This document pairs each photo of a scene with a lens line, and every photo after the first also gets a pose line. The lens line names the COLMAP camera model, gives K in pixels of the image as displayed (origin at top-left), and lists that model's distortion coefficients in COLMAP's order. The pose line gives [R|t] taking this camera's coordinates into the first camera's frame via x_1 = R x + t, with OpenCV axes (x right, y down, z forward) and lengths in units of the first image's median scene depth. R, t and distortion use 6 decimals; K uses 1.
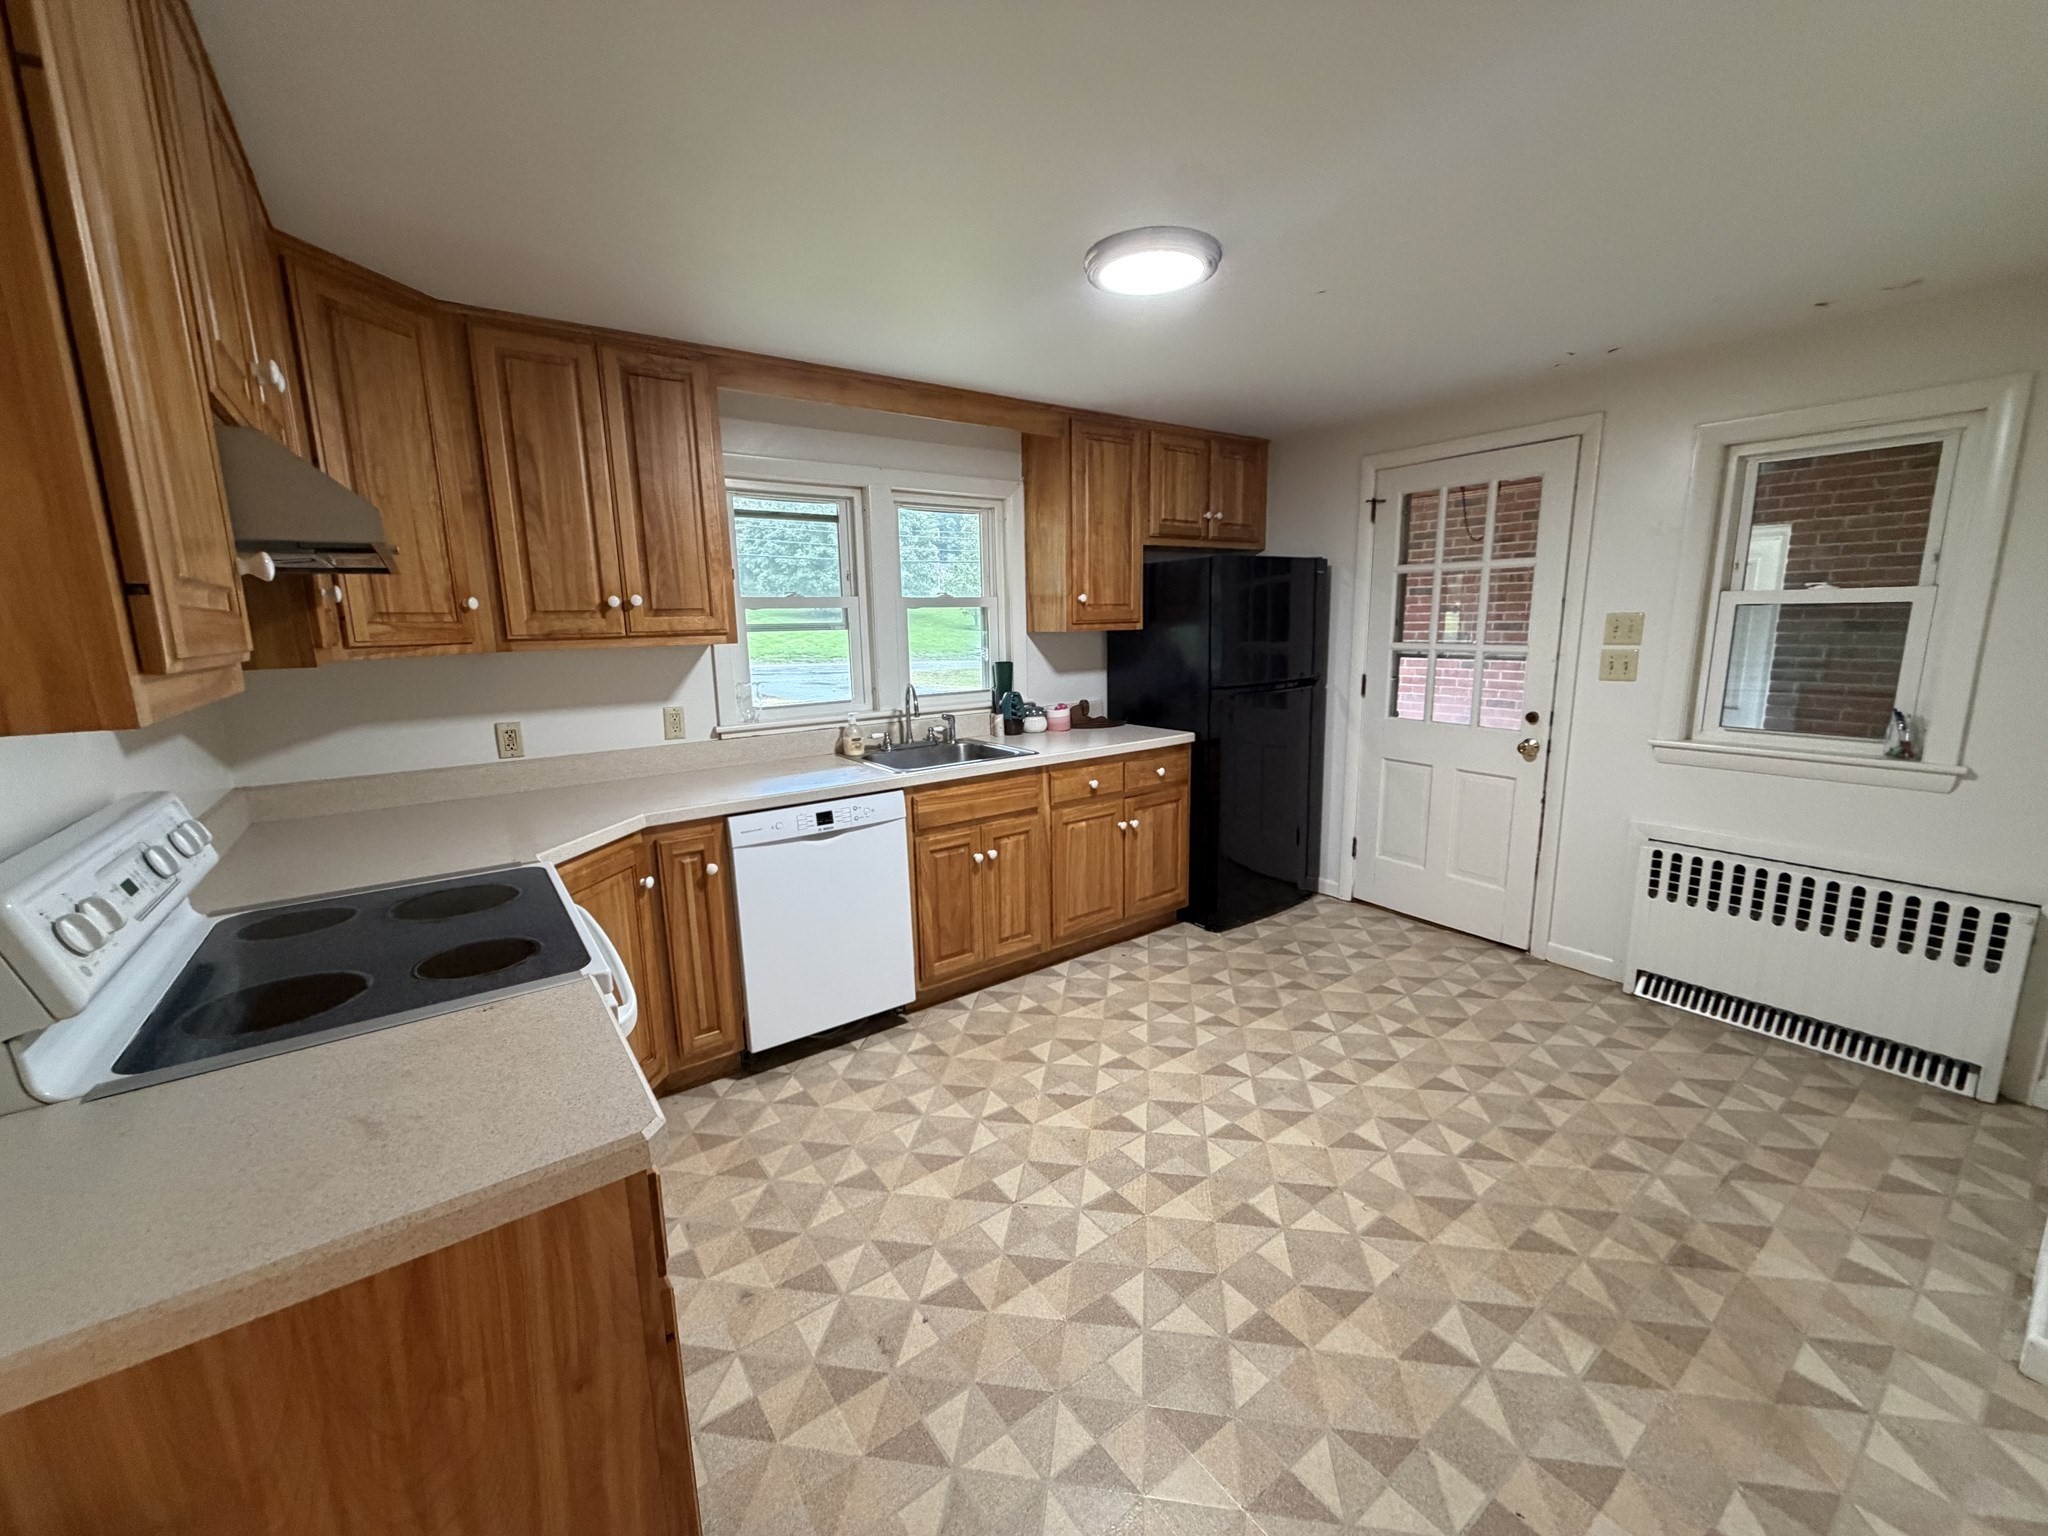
lens RADIAL K [[812.9, 0, 1024.0], [0, 812.9, 768.0], [0, 0, 1]] dist [0.002626, 0.000131]
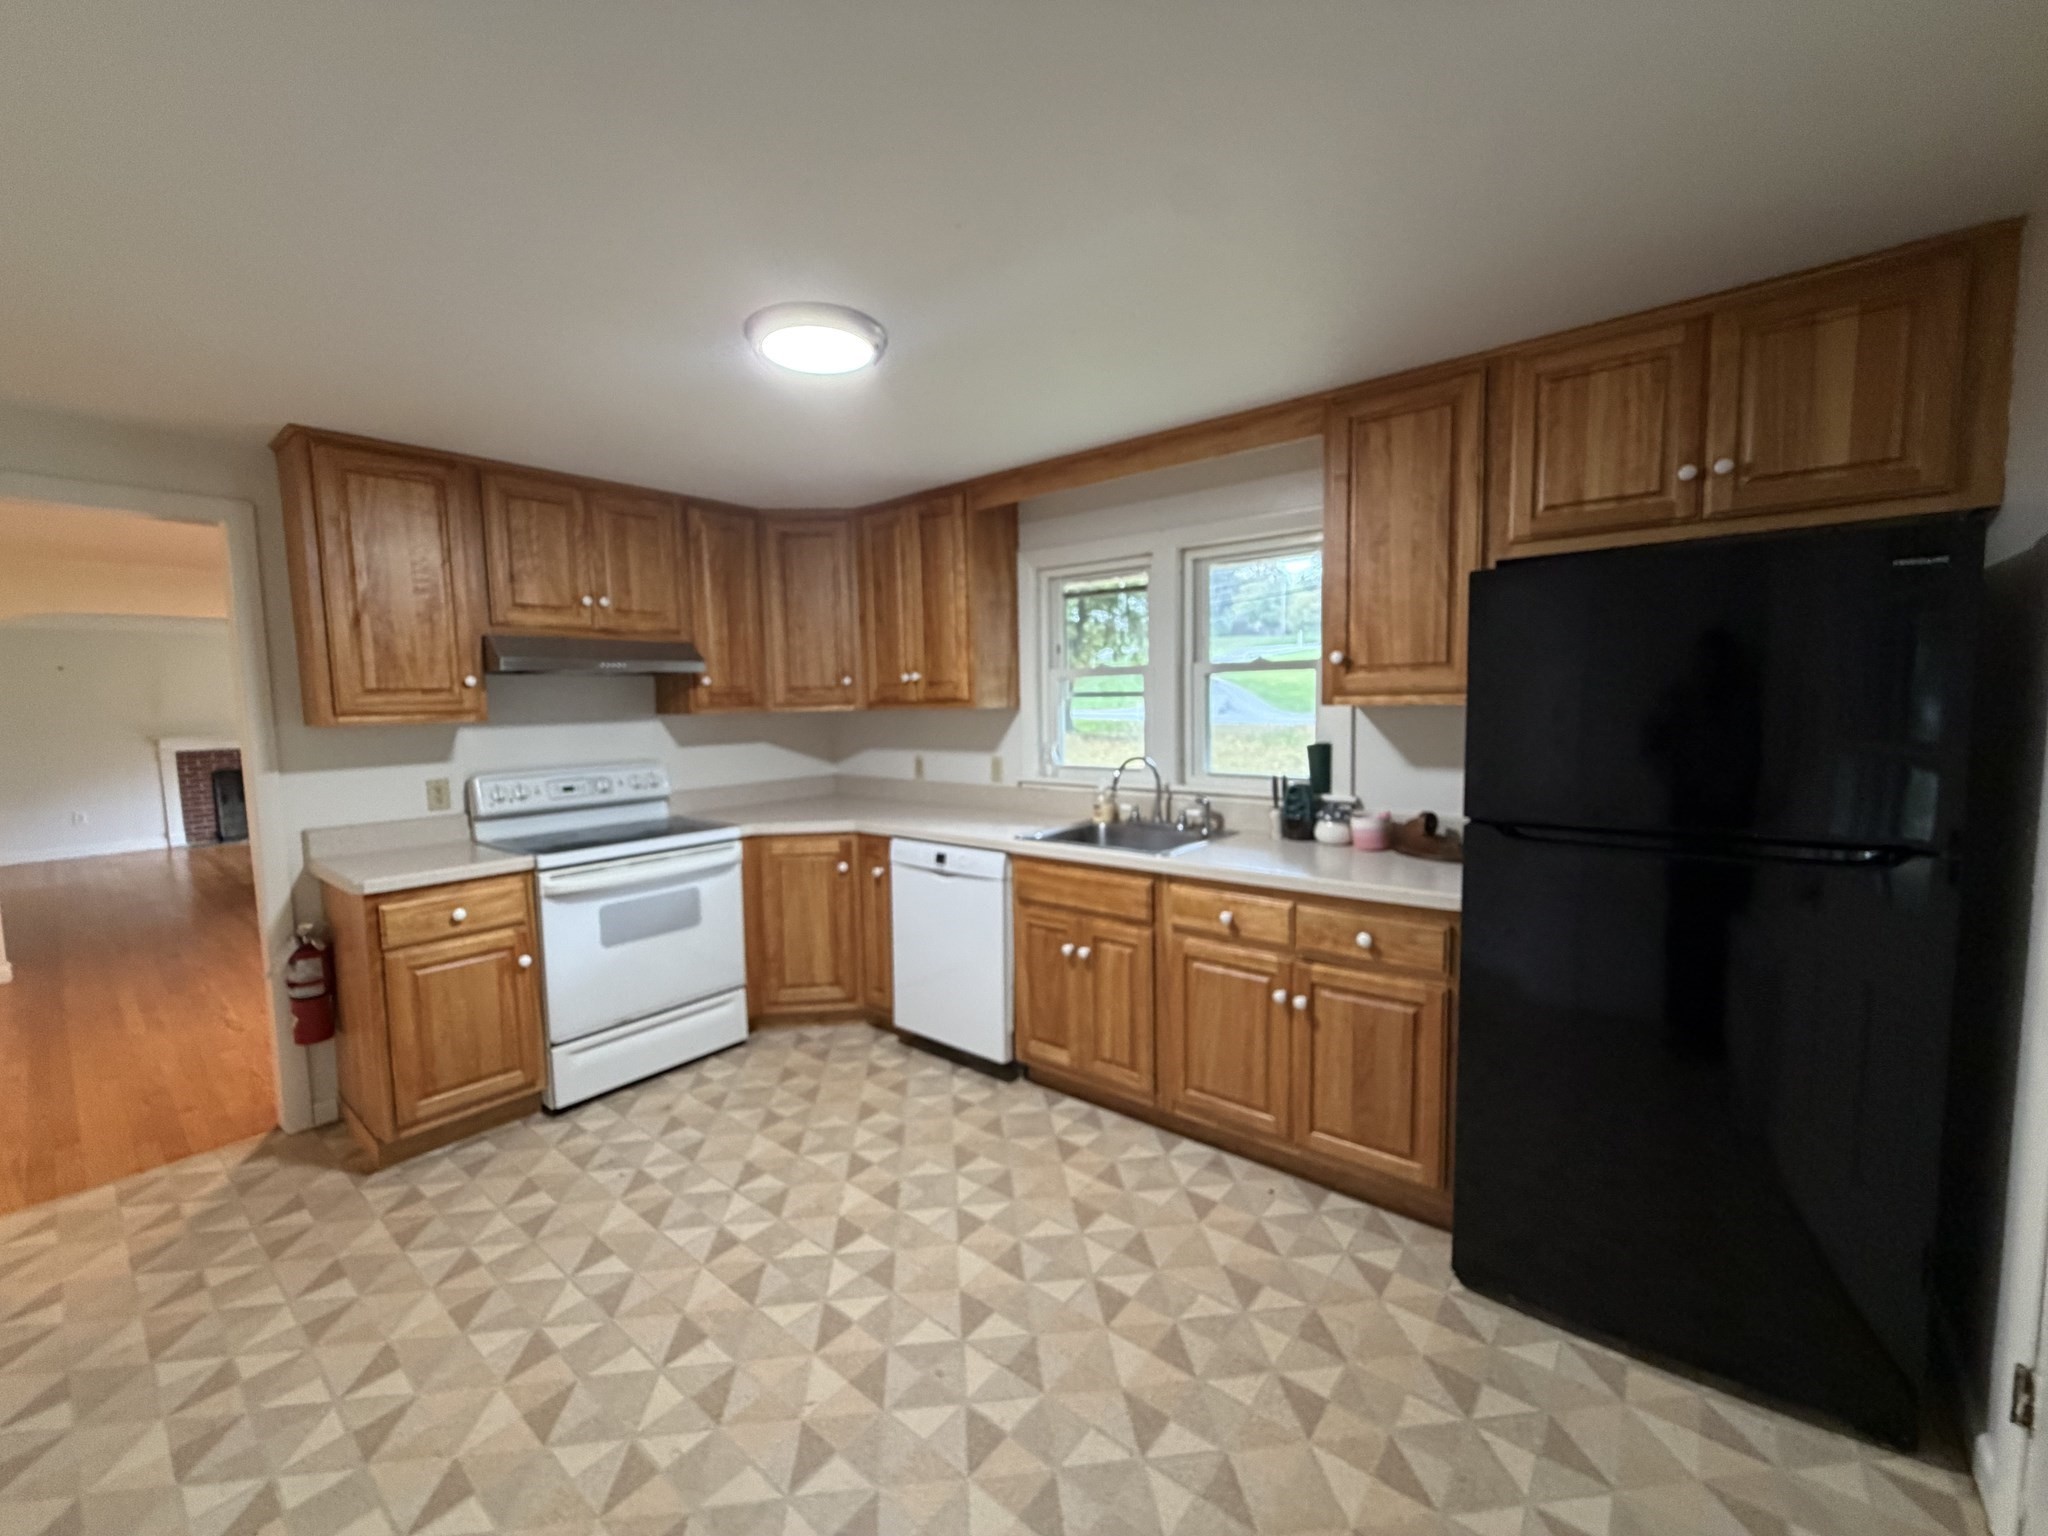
lens RADIAL K [[822.5, 0, 1015.9], [0, 822.5, 769.4], [0, 0, 1]] dist [0.002086, -0.000022]
pose [[0.248823, 0.102360, -0.963125, 0.822326], [-0.160345, 0.985032, 0.063263, -0.141834], [0.955184, 0.138691, 0.261512, 0.698273]]
